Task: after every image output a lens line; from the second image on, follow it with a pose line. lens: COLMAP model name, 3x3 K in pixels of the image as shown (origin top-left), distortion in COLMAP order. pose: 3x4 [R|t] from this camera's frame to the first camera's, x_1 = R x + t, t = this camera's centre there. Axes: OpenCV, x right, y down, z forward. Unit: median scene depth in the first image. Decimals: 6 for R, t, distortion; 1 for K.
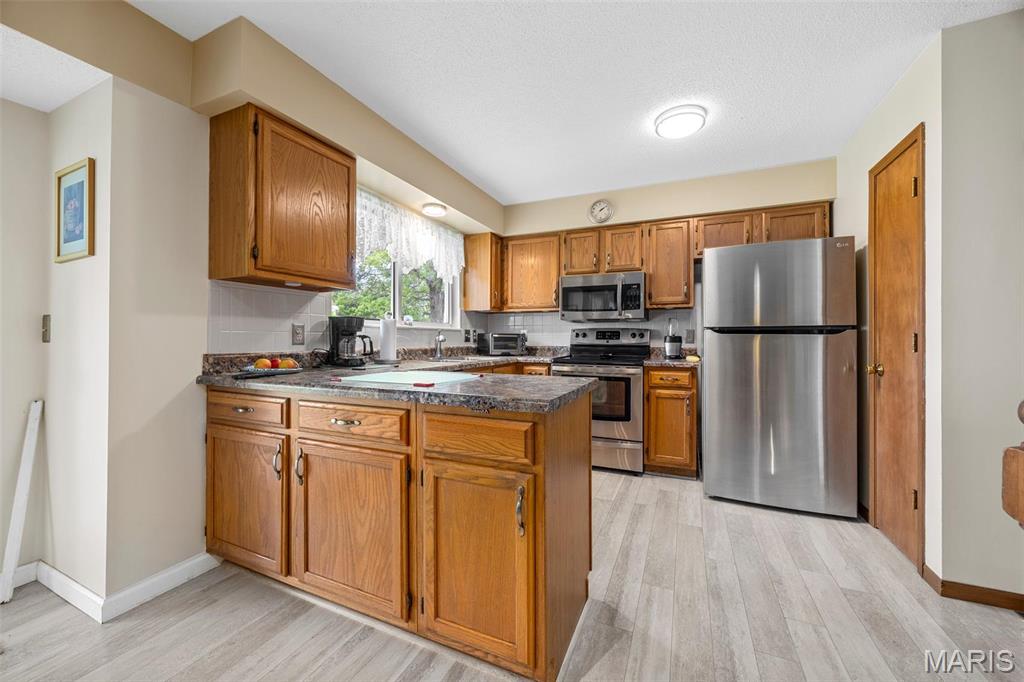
lens RADIAL K [[387.8, 0, 511.4], [0, 387.8, 339.7], [0, 0, 1]] dist [-0.002897, -0.000208]
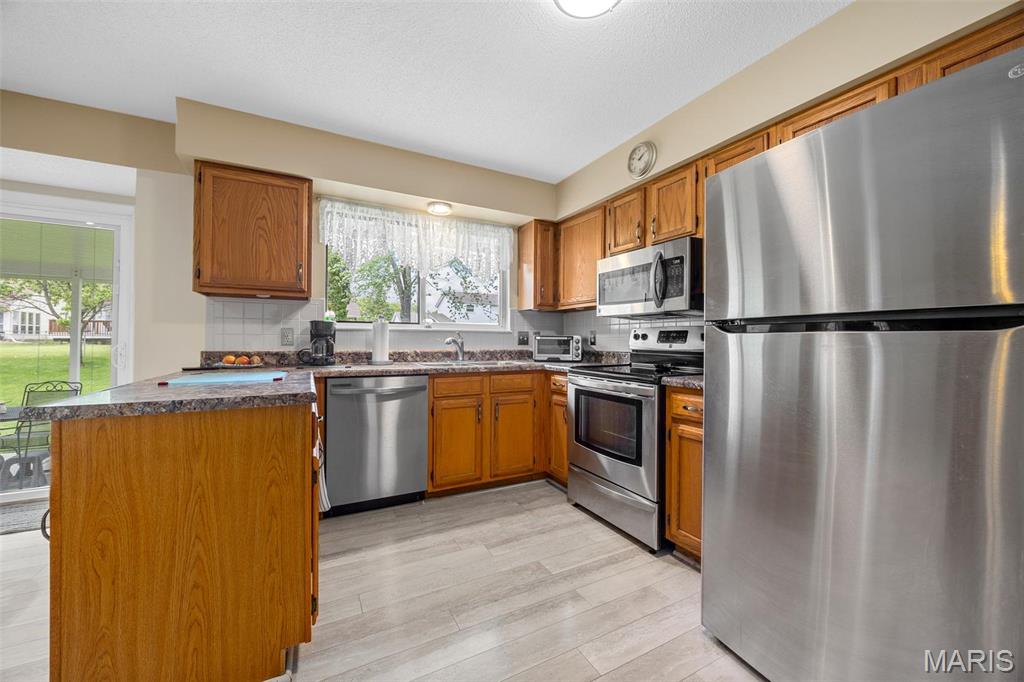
lens RADIAL K [[387.8, 0, 511.4], [0, 387.8, 339.7], [0, 0, 1]] dist [-0.002897, -0.000208]
pose [[0.789641, 0.000258, -0.613569, 0.480980], [-0.006086, 0.999954, -0.007412, 0.000634], [0.613539, 0.009587, 0.789606, 0.307620]]
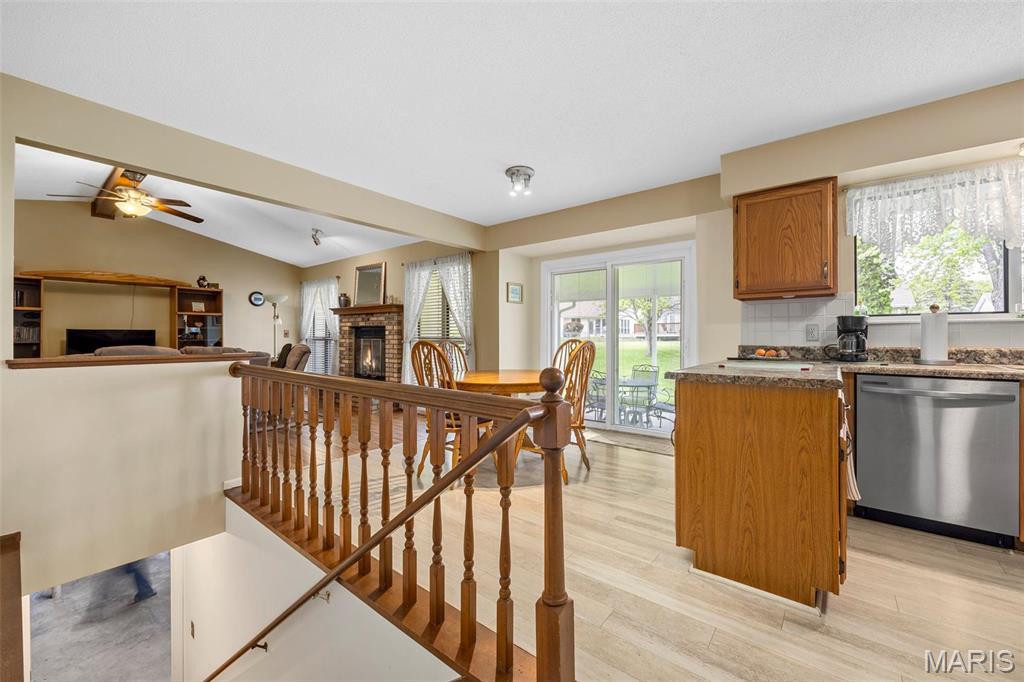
lens RADIAL K [[400.9, 0, 514.6], [0, 400.9, 335.2], [0, 0, 1]] dist [-0.003131, -0.000306]
pose [[-0.247223, -0.005588, -0.968942, 0.620246], [-0.002624, 0.999984, -0.005097, 0.002954], [0.968955, 0.001283, -0.247234, 0.246353]]
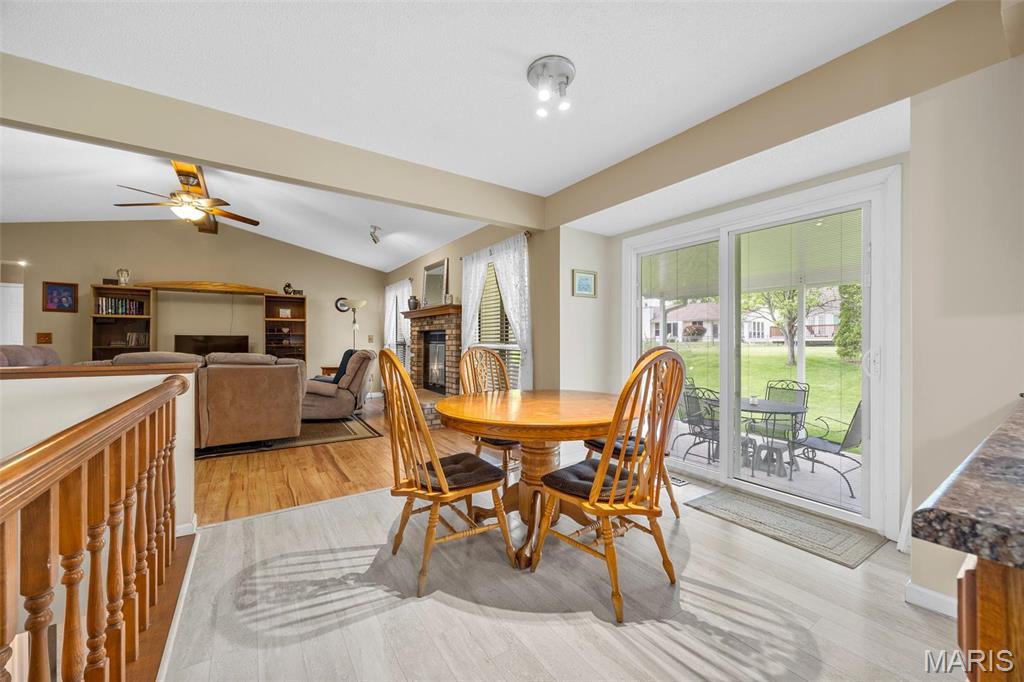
lens RADIAL K [[387.8, 0, 511.4], [0, 387.8, 339.7], [0, 0, 1]] dist [-0.002897, -0.000208]
pose [[-0.522008, -0.005327, -0.852924, 0.210907], [-0.002478, 0.999986, -0.004729, -0.000353], [0.852937, -0.000355, -0.522014, 0.265929]]
